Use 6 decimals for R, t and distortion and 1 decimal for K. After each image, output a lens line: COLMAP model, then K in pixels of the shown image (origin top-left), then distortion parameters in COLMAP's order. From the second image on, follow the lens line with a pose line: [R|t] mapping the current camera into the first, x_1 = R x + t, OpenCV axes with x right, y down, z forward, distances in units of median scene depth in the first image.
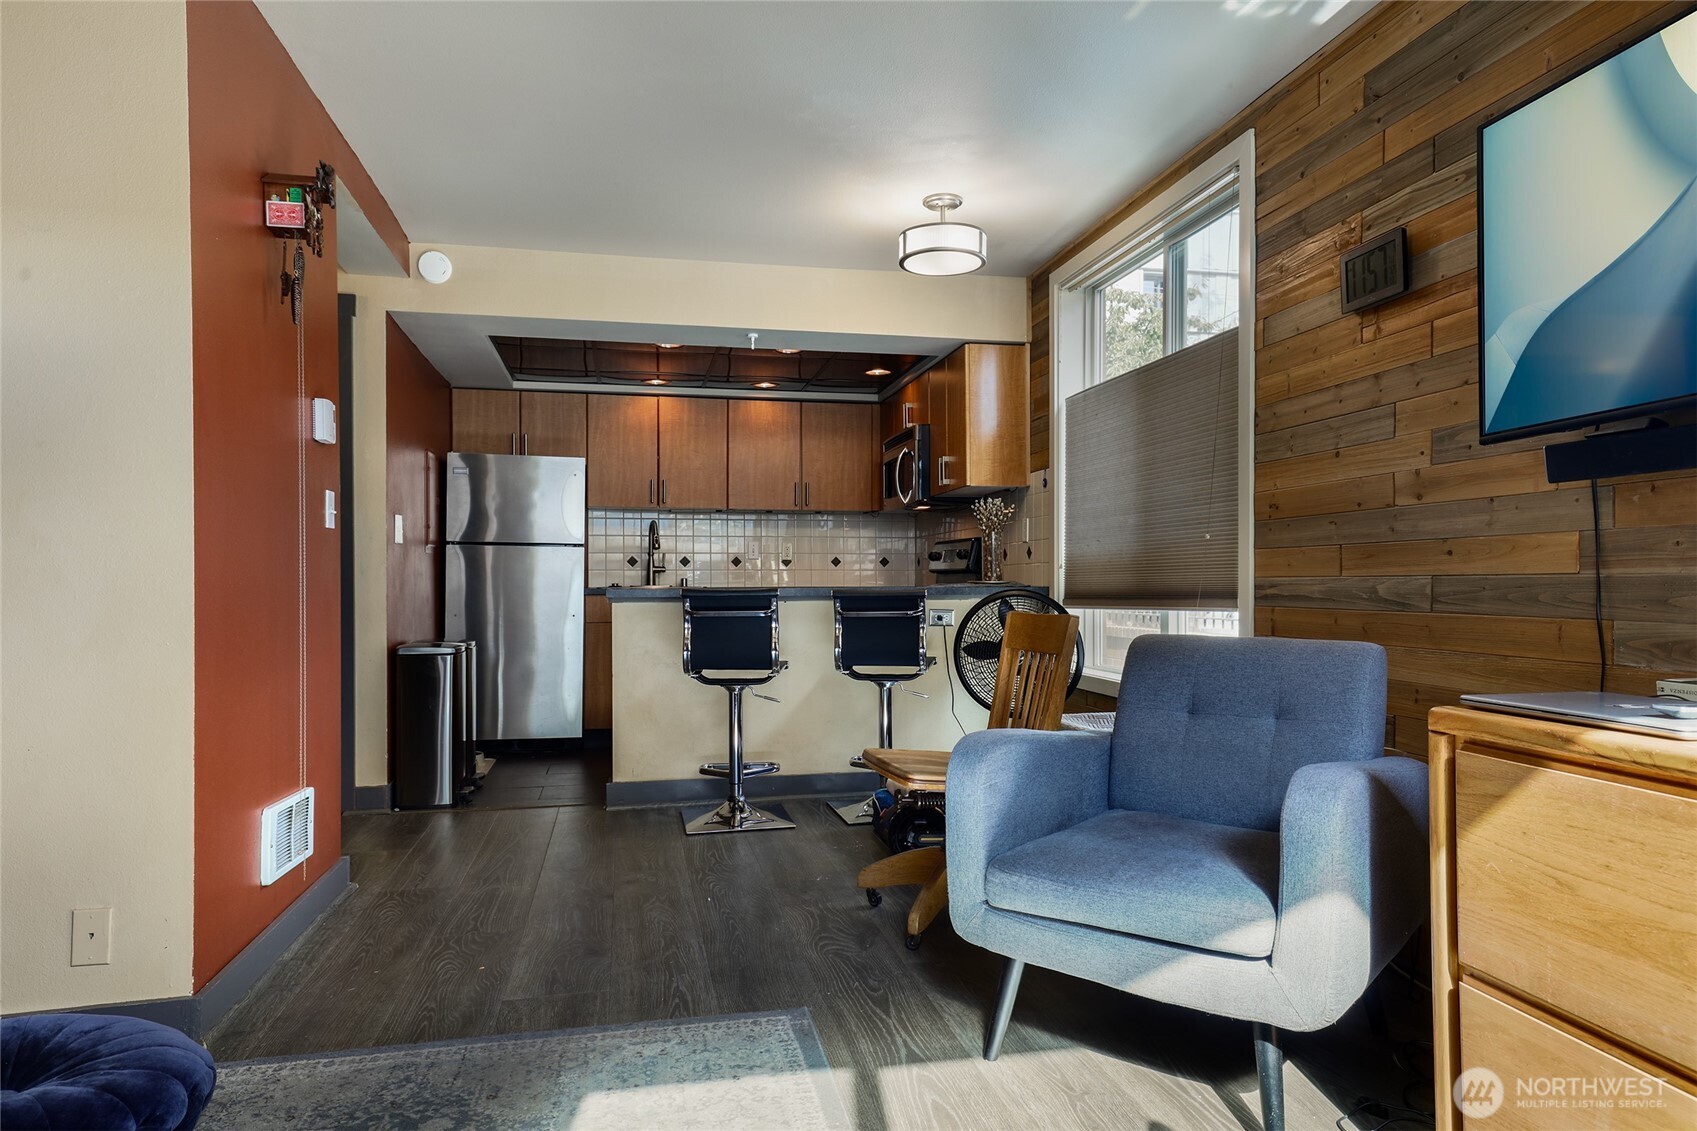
lens RADIAL K [[1135.4, 0, 850.6], [0, 1135.4, 617.7], [0, 0, 1]] dist [0.046029, 0.000310]
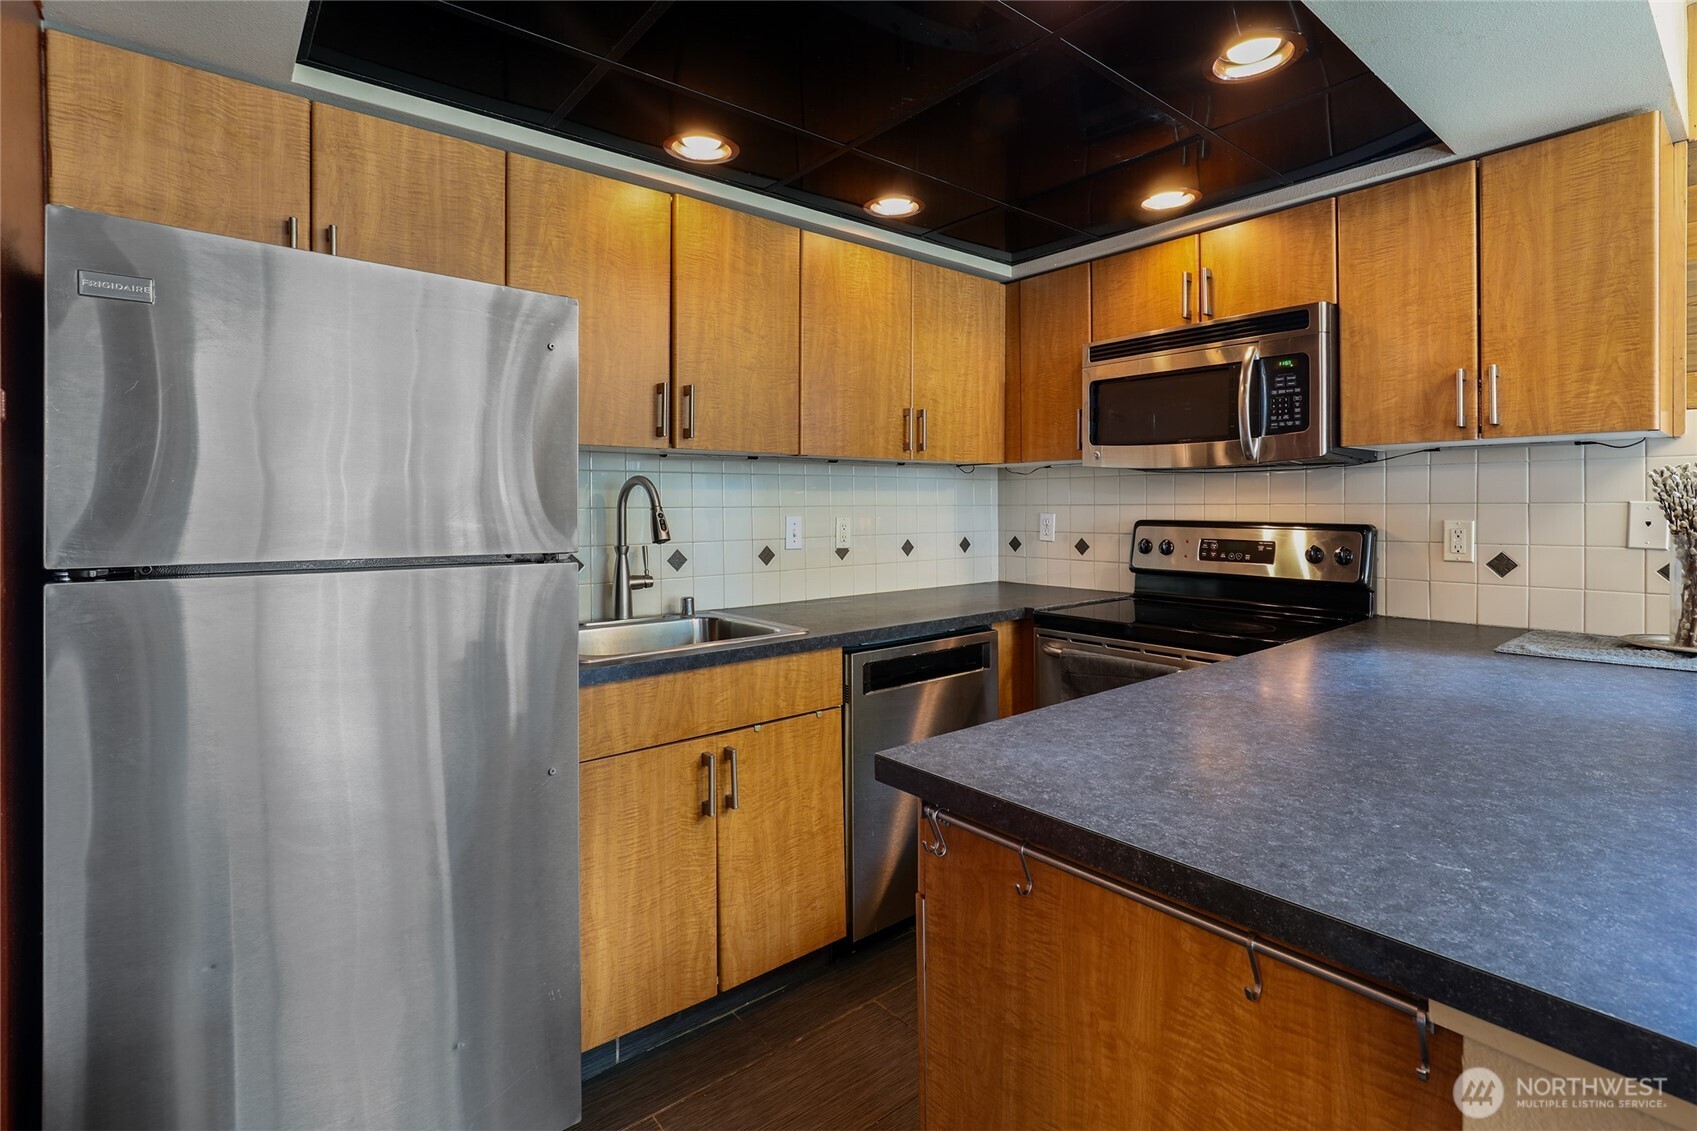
lens RADIAL K [[797.6, 0, 832.6], [0, 797.6, 516.7], [0, 0, 1]] dist [-0.011887, 0.002502]
pose [[0.878216, -0.010925, 0.478140, -0.264757], [0.015930, 0.999853, -0.006415, -0.068631], [-0.477999, 0.013251, 0.878260, 0.712367]]
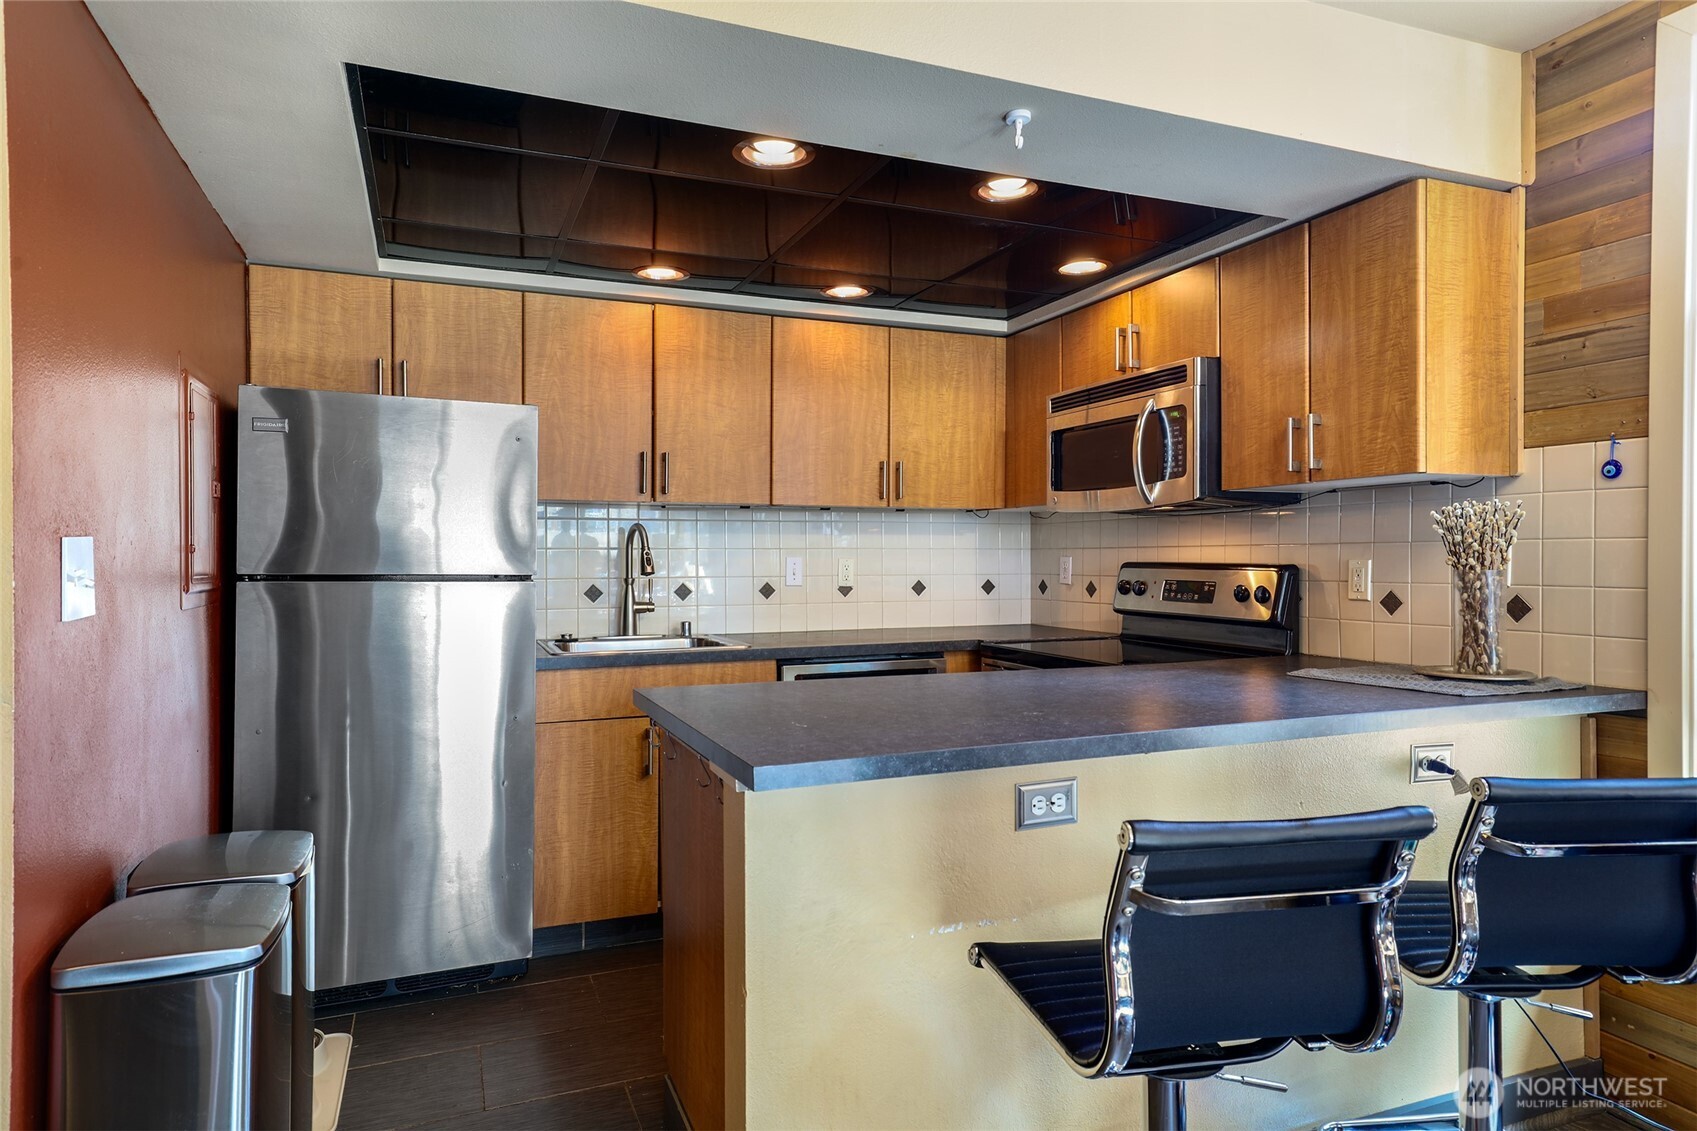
lens RADIAL K [[1018.8, 0, 856.2], [0, 1018.8, 570.9], [0, 0, 1]] dist [0.022792, 0.000697]
pose [[0.979521, -0.004413, 0.201294, -0.174783], [0.007201, 0.999888, -0.013123, -0.056073], [-0.201213, 0.014304, 0.979443, 0.494027]]
